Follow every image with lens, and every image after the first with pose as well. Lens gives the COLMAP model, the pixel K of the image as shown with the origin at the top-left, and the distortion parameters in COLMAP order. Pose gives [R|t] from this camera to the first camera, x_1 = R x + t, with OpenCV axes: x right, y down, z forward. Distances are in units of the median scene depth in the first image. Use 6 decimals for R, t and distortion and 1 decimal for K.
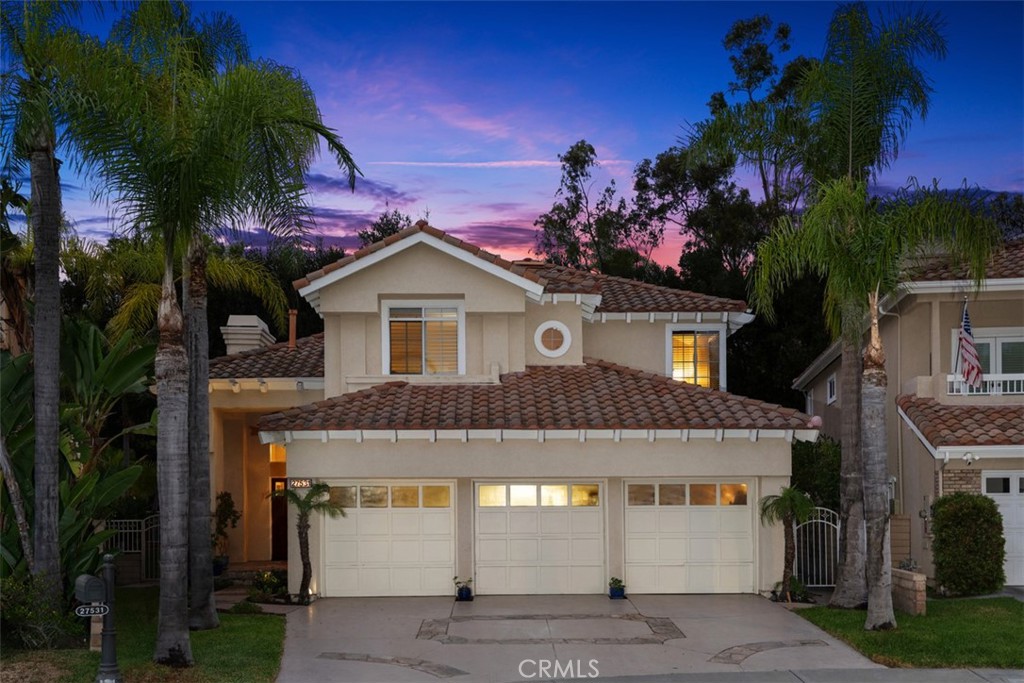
lens RADIAL K [[982.7, 0, 519.3], [0, 982.7, 347.8], [0, 0, 1]] dist [0.006579, 0.000000]
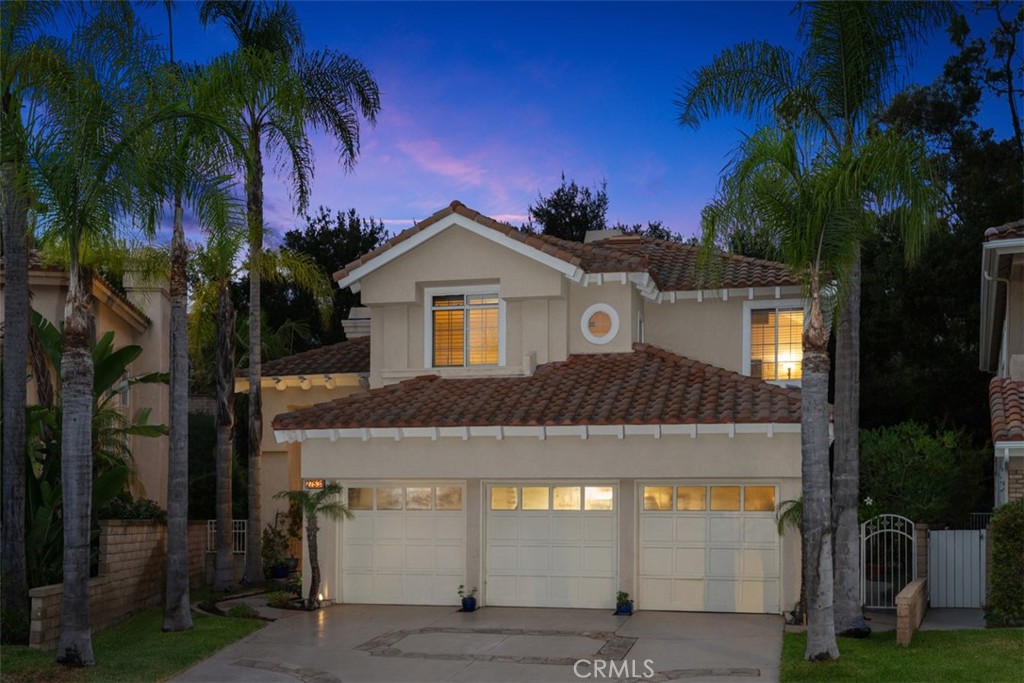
lens RADIAL K [[1092.6, 0, 512.5], [0, 1092.6, 337.0], [0, 0, 1]] dist [0.014144, 0.000000]
pose [[0.966483, -0.031117, -0.254840, 0.233910], [0.032294, 0.999478, 0.000435, 0.000035], [0.254693, -0.008650, 0.966983, 0.017623]]
